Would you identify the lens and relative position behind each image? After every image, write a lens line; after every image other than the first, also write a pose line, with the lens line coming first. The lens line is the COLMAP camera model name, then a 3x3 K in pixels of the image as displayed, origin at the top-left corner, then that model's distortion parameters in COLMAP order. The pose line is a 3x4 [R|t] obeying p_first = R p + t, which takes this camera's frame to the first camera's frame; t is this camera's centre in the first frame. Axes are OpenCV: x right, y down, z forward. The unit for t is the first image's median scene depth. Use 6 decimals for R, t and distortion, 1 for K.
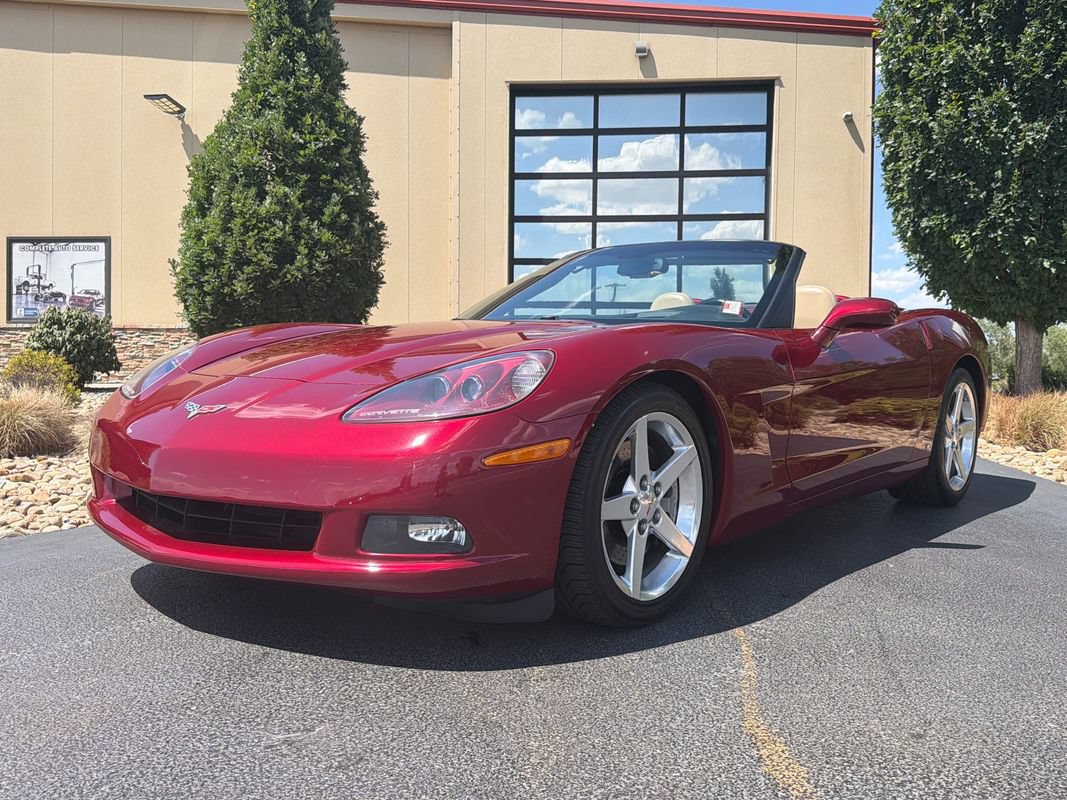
lens RADIAL K [[907.0, 0, 533.5], [0, 907.0, 400.0], [0, 0, 1]] dist [0.138838, -0.266368]
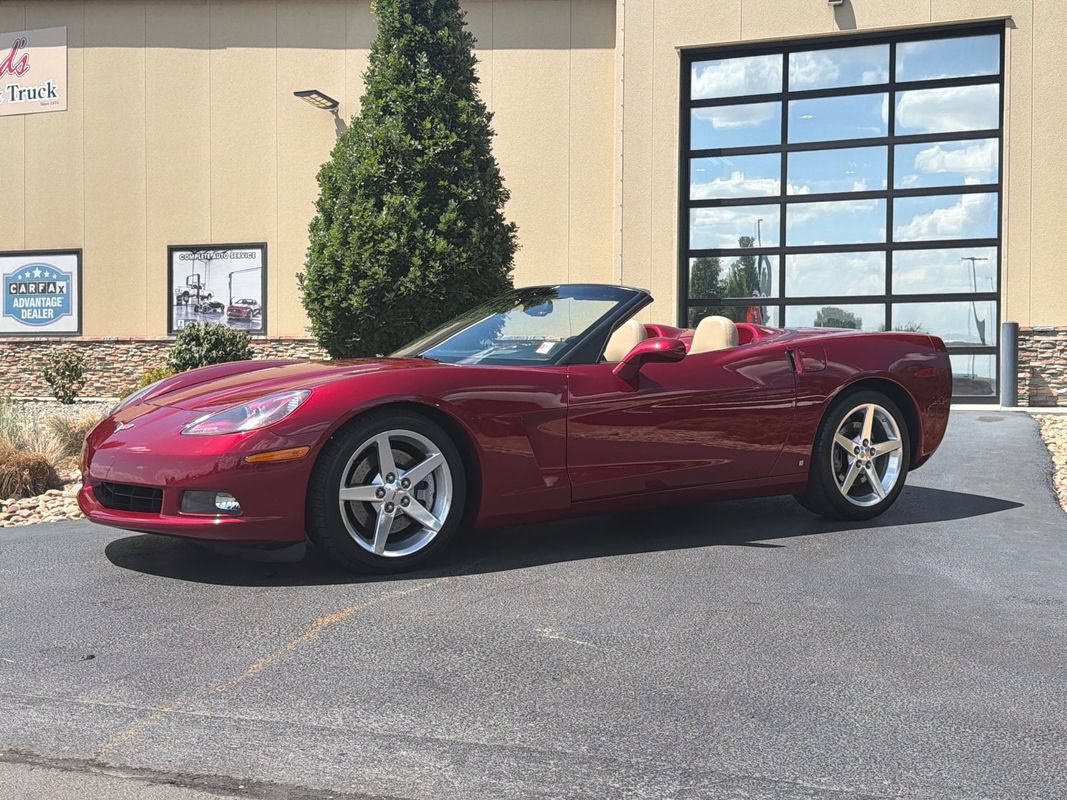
lens RADIAL K [[1210.9, 0, 538.8], [0, 1210.9, 388.8], [0, 0, 1]] dist [0.200424, -0.489895]
pose [[0.965785, -0.005445, -0.259287, 0.193834], [0.000075, 0.999785, -0.020717, -0.002851], [0.259344, 0.019989, 0.965578, -0.190238]]
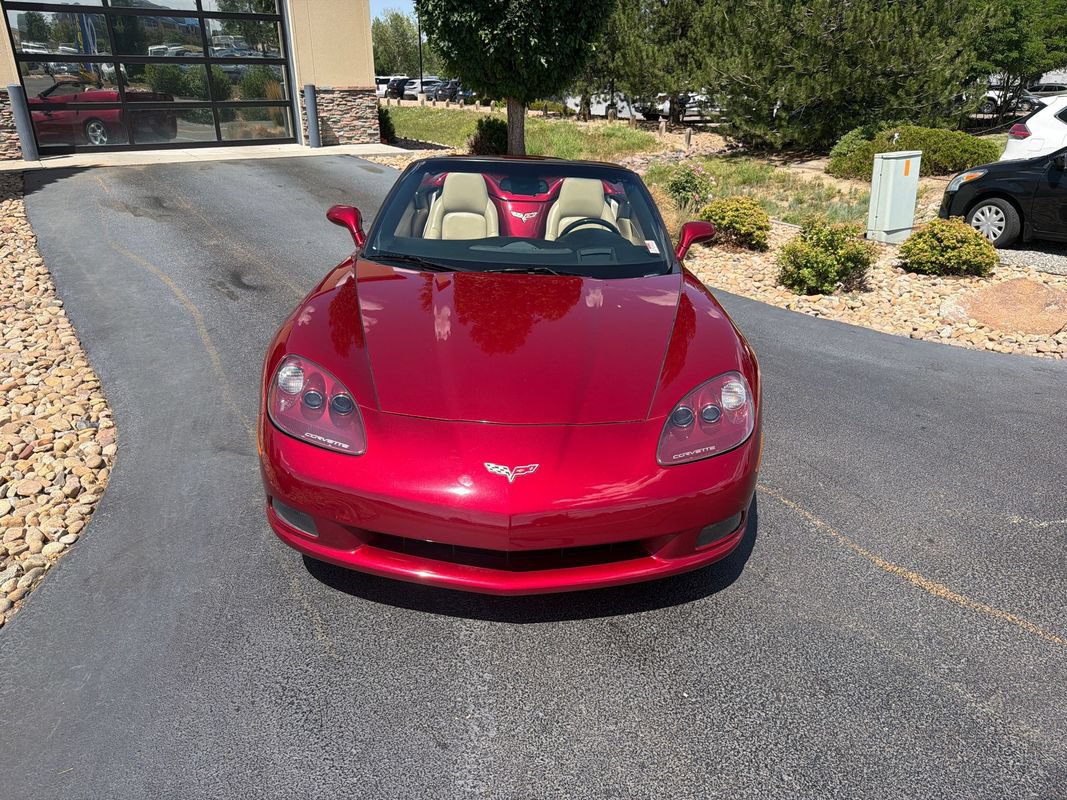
lens RADIAL K [[727.9, 0, 533.5], [0, 727.9, 400.0], [0, 0, 1]] dist [0.070155, -0.109342]
pose [[0.753729, -0.271907, 0.598297, -0.217405], [0.015206, 0.917365, 0.397757, -0.104498], [-0.657010, -0.290703, 0.695579, 0.085510]]
